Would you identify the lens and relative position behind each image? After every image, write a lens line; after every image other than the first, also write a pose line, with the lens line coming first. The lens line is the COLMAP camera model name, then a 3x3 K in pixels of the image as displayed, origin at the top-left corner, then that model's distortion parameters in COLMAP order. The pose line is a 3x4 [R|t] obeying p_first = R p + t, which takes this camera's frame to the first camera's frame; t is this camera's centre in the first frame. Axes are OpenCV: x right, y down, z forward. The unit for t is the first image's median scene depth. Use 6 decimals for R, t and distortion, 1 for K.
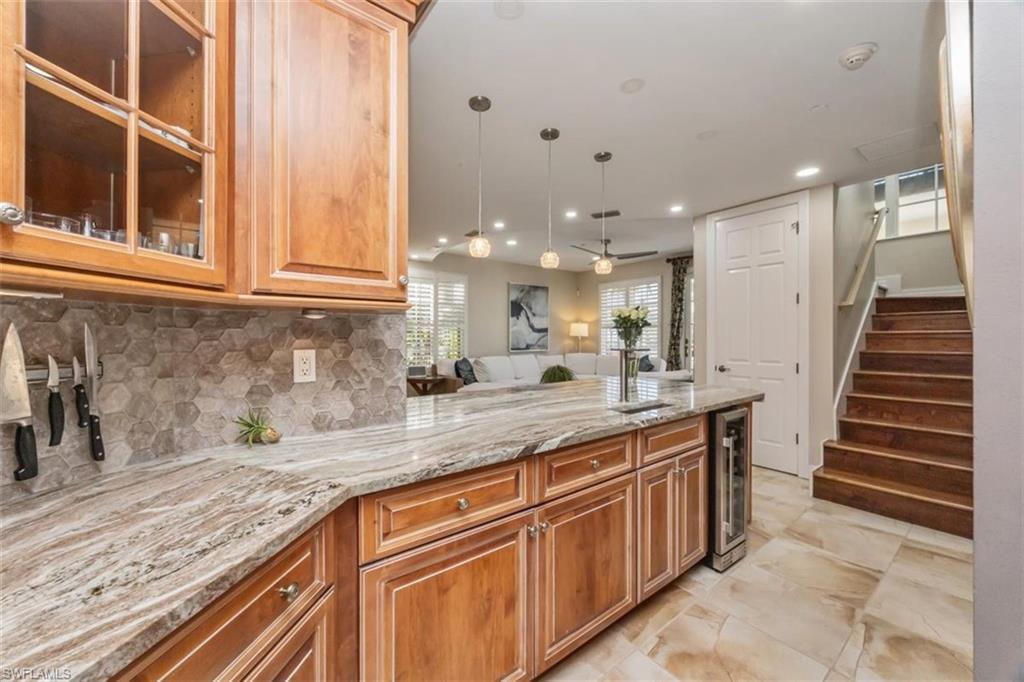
lens RADIAL K [[386.2, 0, 512.8], [0, 386.2, 339.9], [0, 0, 1]] dist [0.002136, 0.000045]
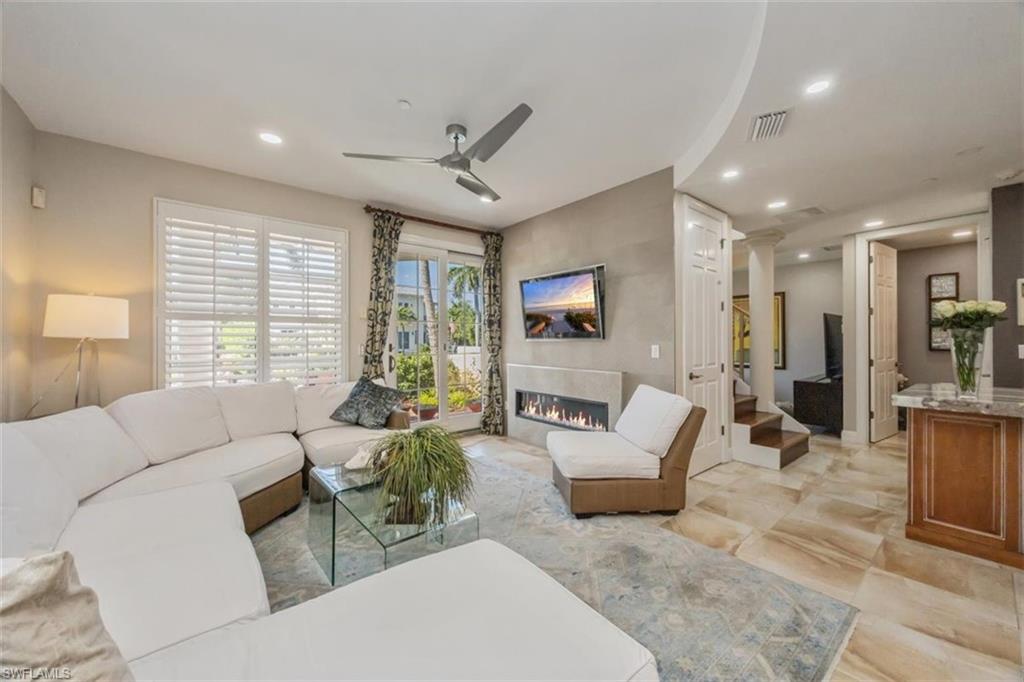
lens RADIAL K [[386.2, 0, 514.5], [0, 386.2, 344.6], [0, 0, 1]] dist [0.002136, 0.000045]
pose [[-0.028512, 0.001889, 0.999592, -0.186748], [0.006193, 0.999979, -0.001713, 0.000518], [-0.999574, 0.006141, -0.028524, 0.797265]]
